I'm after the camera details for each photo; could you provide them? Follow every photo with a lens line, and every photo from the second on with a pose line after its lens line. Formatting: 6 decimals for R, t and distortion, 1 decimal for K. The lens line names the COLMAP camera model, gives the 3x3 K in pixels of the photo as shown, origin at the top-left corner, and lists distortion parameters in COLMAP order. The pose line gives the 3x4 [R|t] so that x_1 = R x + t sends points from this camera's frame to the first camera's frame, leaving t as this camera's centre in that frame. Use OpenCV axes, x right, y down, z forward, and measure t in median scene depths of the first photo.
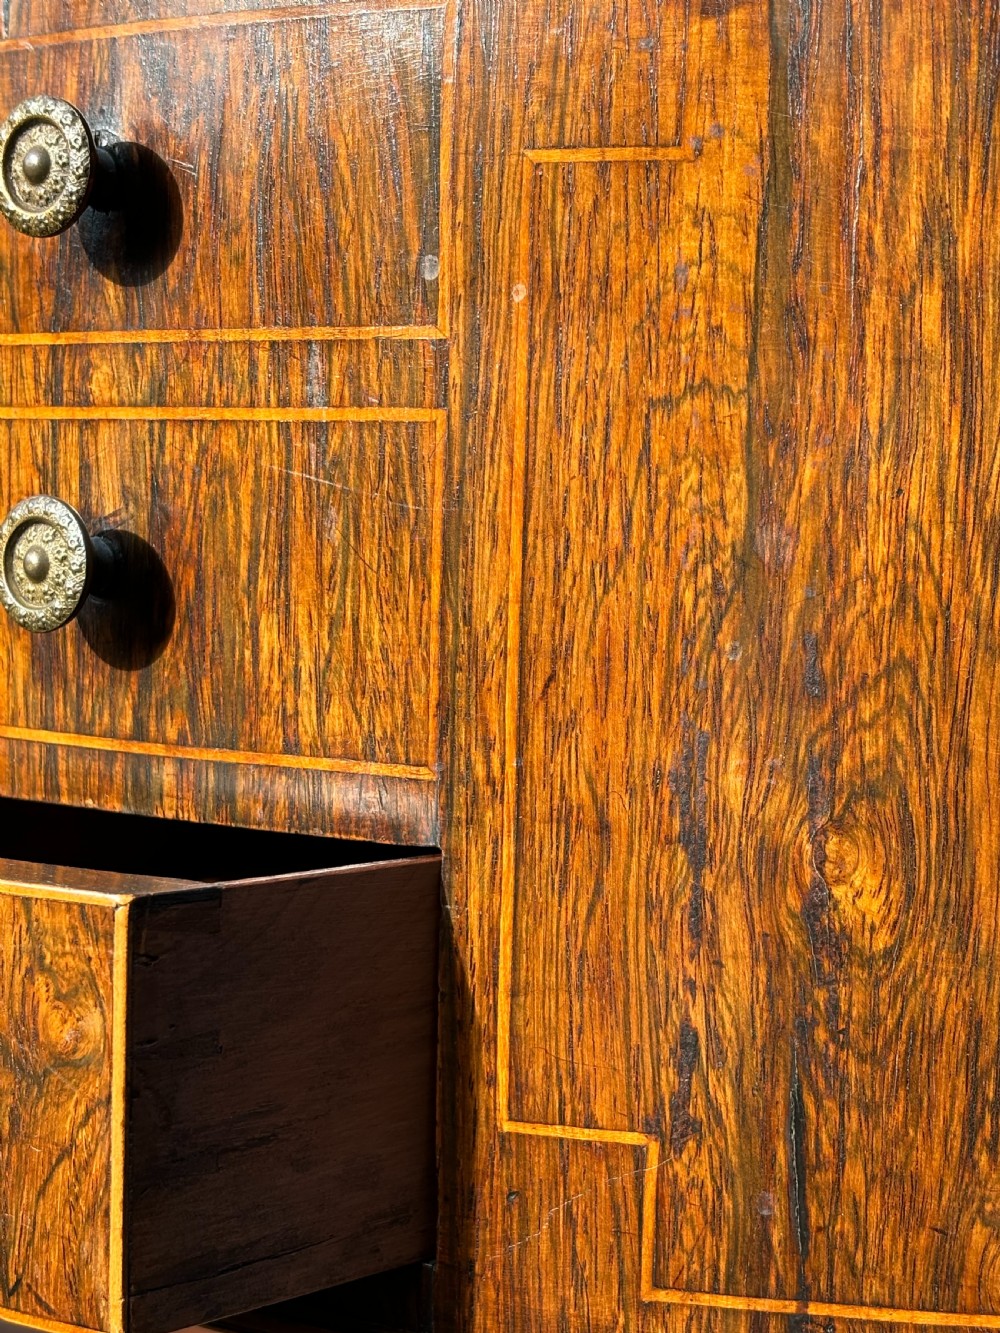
lens RADIAL K [[2242.1, 0, 510.2], [0, 2242.1, 680.0], [0, 0, 1]] dist [0.184873, 0.000000]
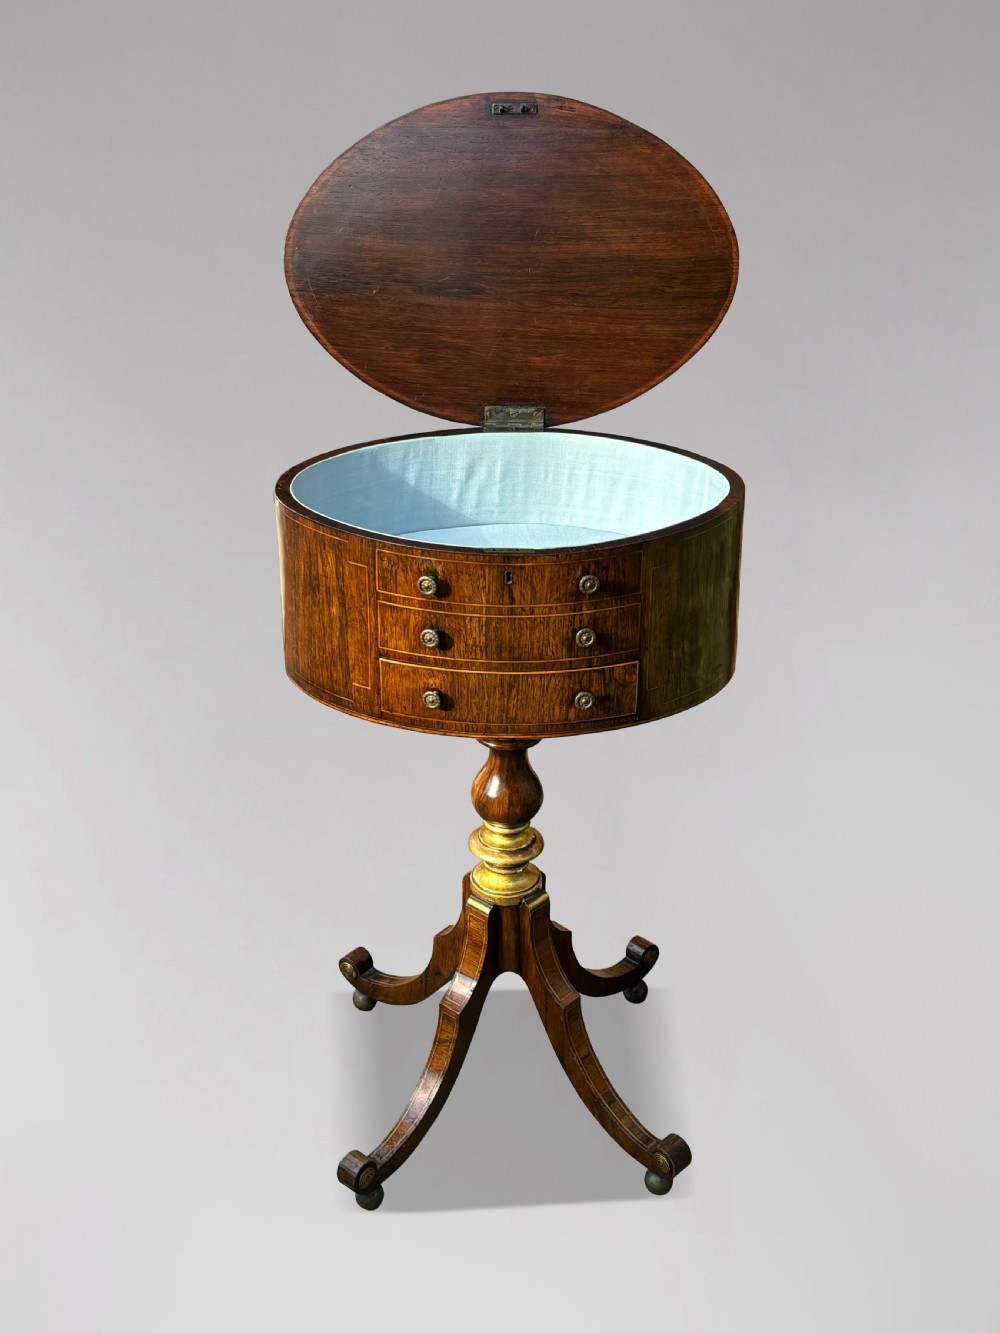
lens RADIAL K [[1908.2, 0, 523.8], [0, 1908.2, 679.4], [0, 0, 1]] dist [0.144914, 0.000000]
pose [[0.658537, -0.365937, 0.657586, -4.344224], [0.082431, 0.903630, 0.420306, -2.475099], [-0.748020, -0.222582, 0.625239, -2.551234]]
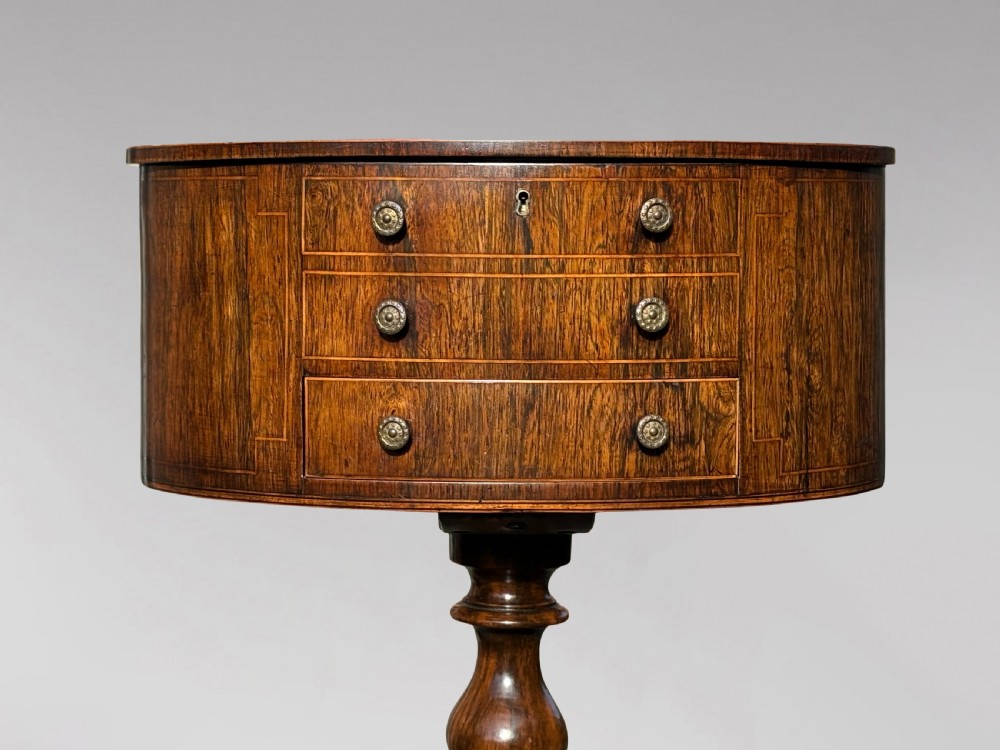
lens RADIAL K [[2307.3, 0, 491.8], [0, 2307.3, 372.1], [0, 0, 1]] dist [0.264726, 0.000000]
pose [[0.640905, -0.062444, 0.765076, -3.735906], [0.083761, 0.996423, 0.011159, -0.020939], [-0.763037, 0.056932, 0.643843, -1.470010]]
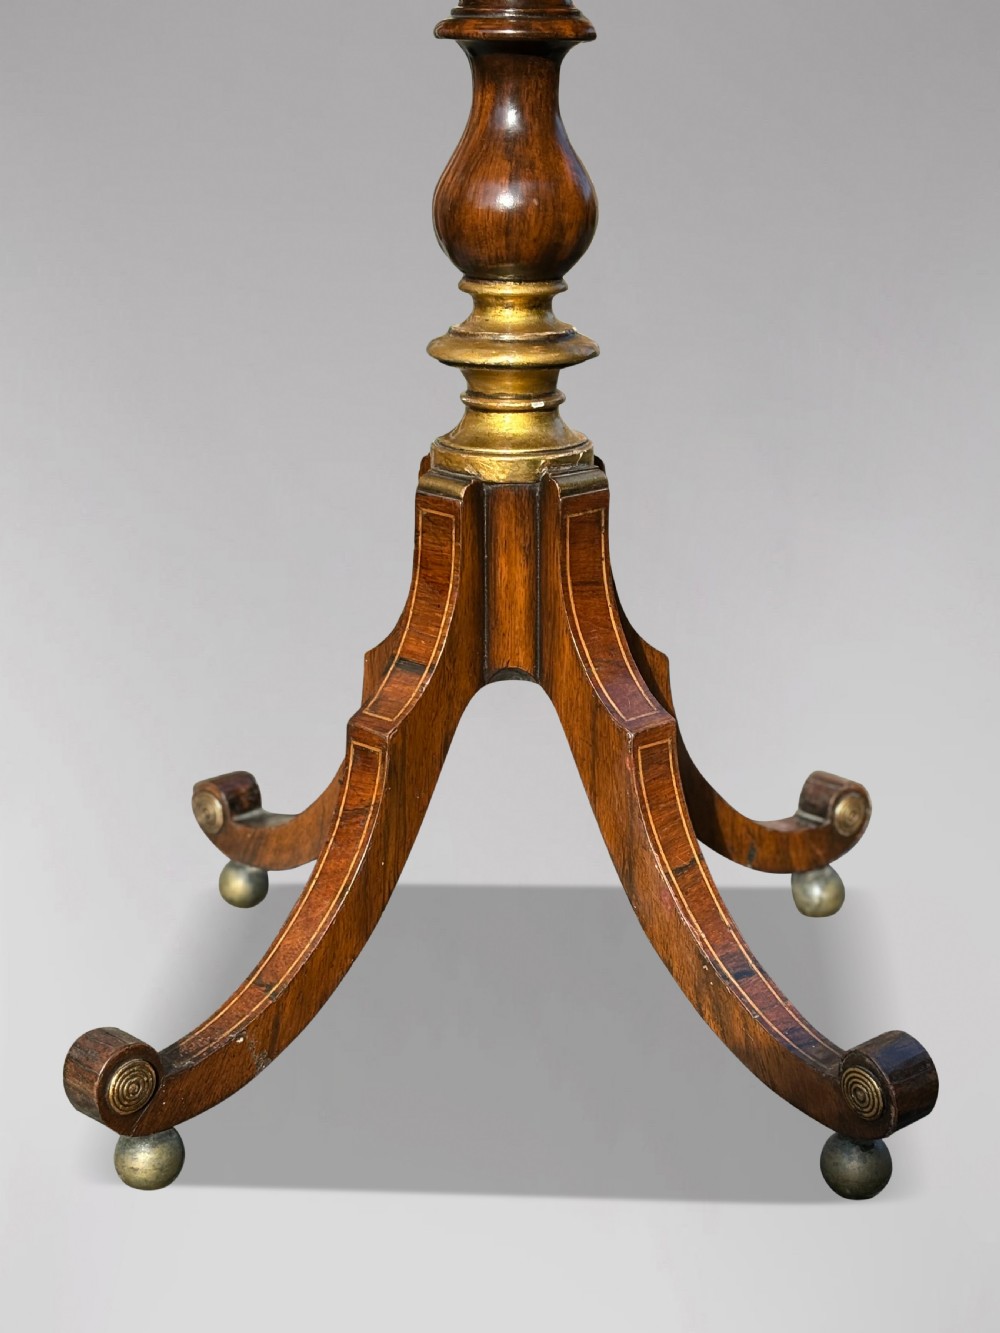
lens RADIAL K [[2242.1, 0, 510.9], [0, 2242.1, 685.2], [0, 0, 1]] dist [0.184873, 0.000000]
pose [[0.728860, -0.198568, 0.655236, -2.463182], [0.081744, 0.975412, 0.204667, 0.812242], [-0.679766, -0.095612, 0.727170, -0.923411]]
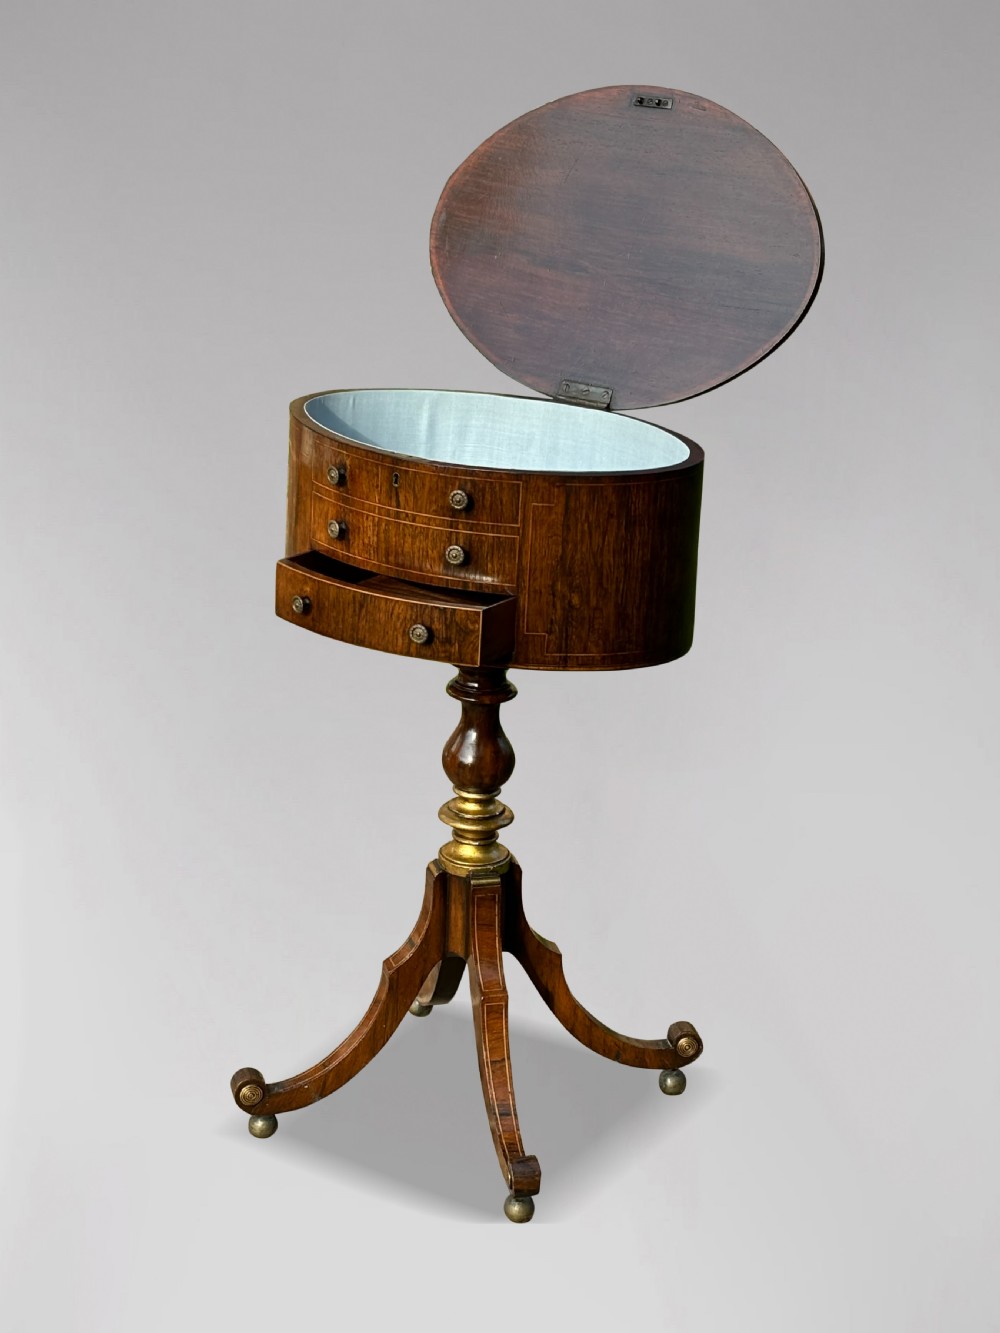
lens RADIAL K [[2532.0, 0, 512.1], [0, 2532.0, 675.4], [0, 0, 1]] dist [0.191922, 0.000000]
pose [[0.962327, -0.061859, 0.264764, -2.229518], [-0.000780, 0.973143, 0.230201, -1.557140], [-0.271893, -0.221735, 0.936434, -6.690492]]
